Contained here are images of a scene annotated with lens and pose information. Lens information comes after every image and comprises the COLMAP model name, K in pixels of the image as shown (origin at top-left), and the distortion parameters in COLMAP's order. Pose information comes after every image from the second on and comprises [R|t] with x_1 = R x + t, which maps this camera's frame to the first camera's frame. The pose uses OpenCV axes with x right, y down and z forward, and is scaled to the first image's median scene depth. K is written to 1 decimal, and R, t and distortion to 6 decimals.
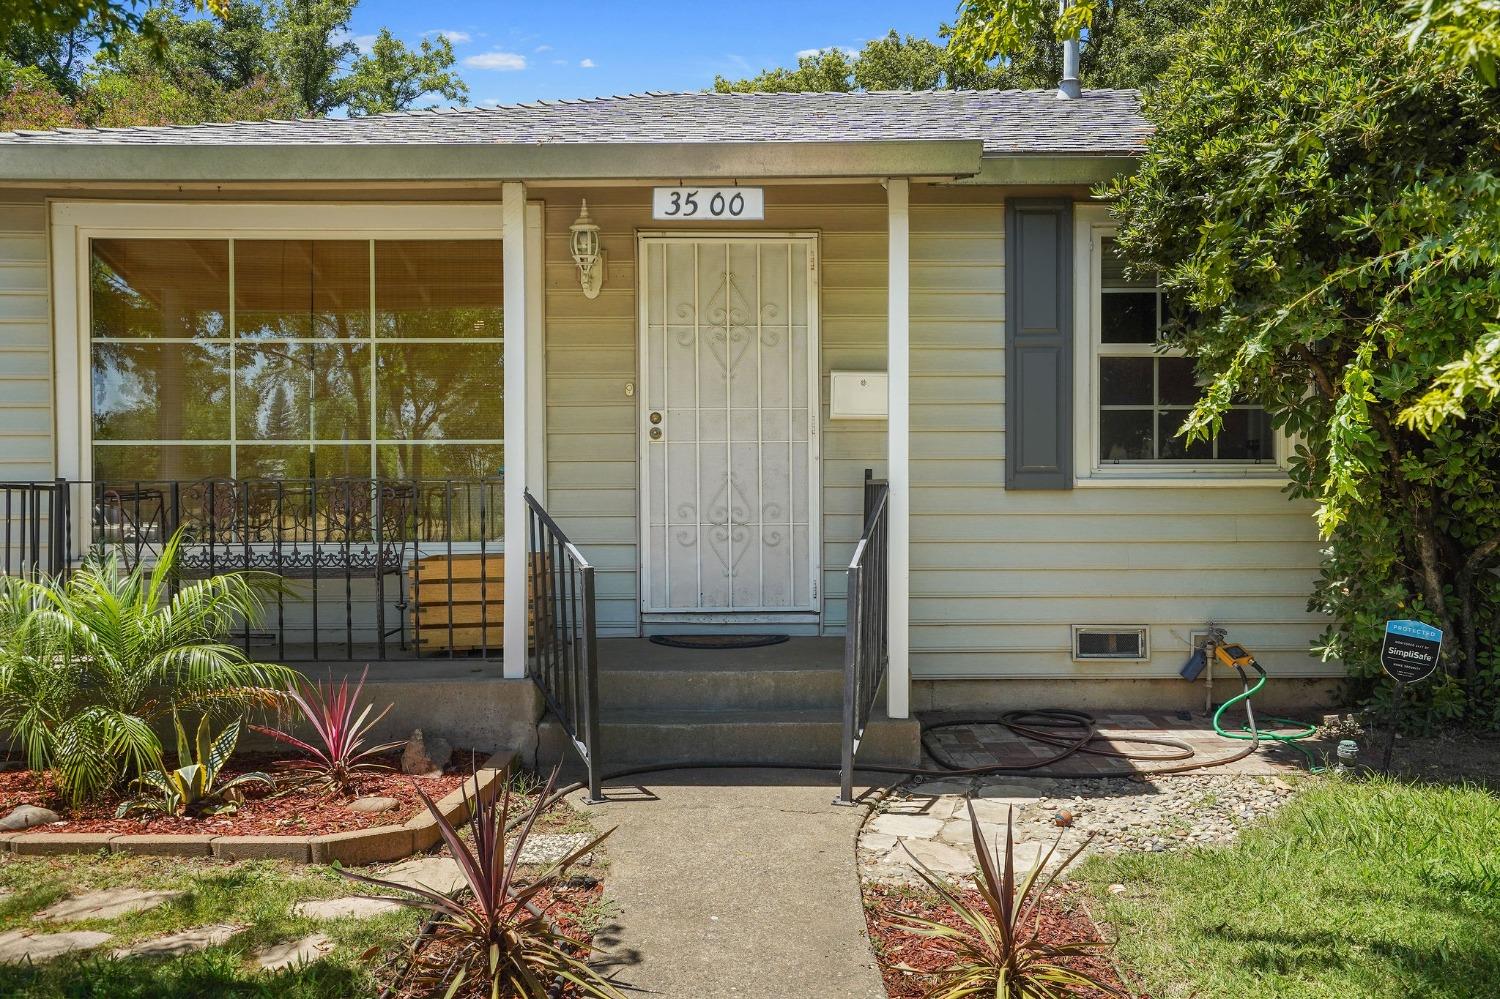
lens RADIAL K [[1209.3, 0, 744.6], [0, 1209.3, 498.9], [0, 0, 1]] dist [0.051012, 0.002327]
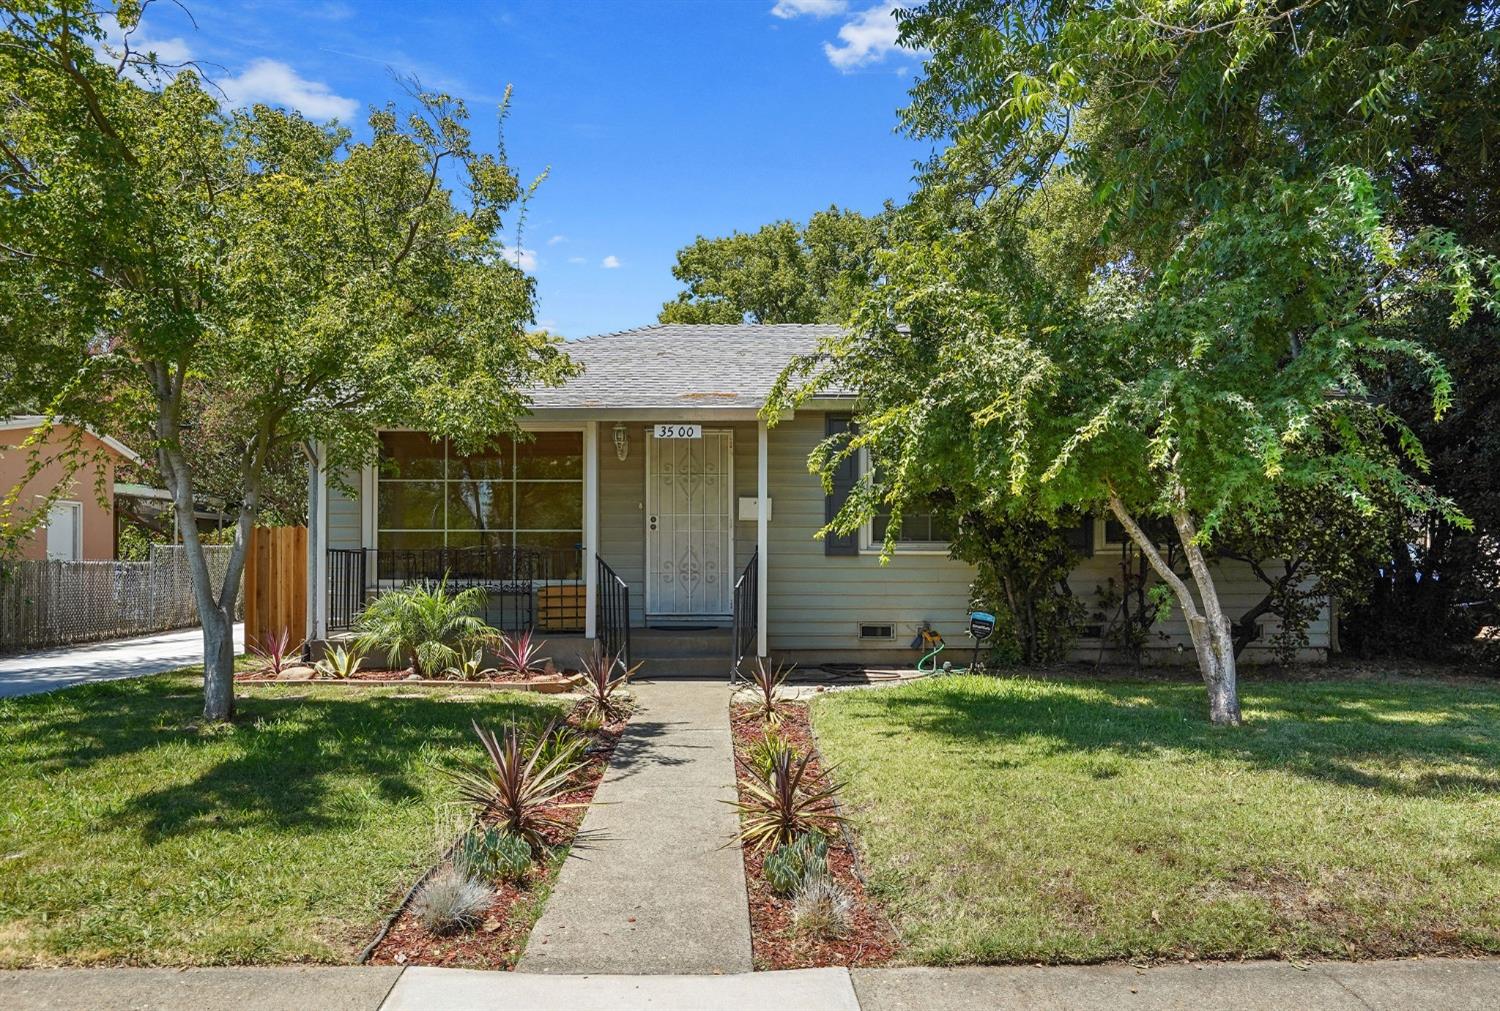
lens RADIAL K [[1042.0, 0, 750.3], [0, 1042.0, 520.3], [0, 0, 1]] dist [-0.000492, -0.000692]
pose [[0.999654, 0.005283, 0.025775, 0.045114], [-0.004195, 0.999105, -0.042088, 0.008046], [-0.025975, 0.041965, 0.998781, -0.765818]]
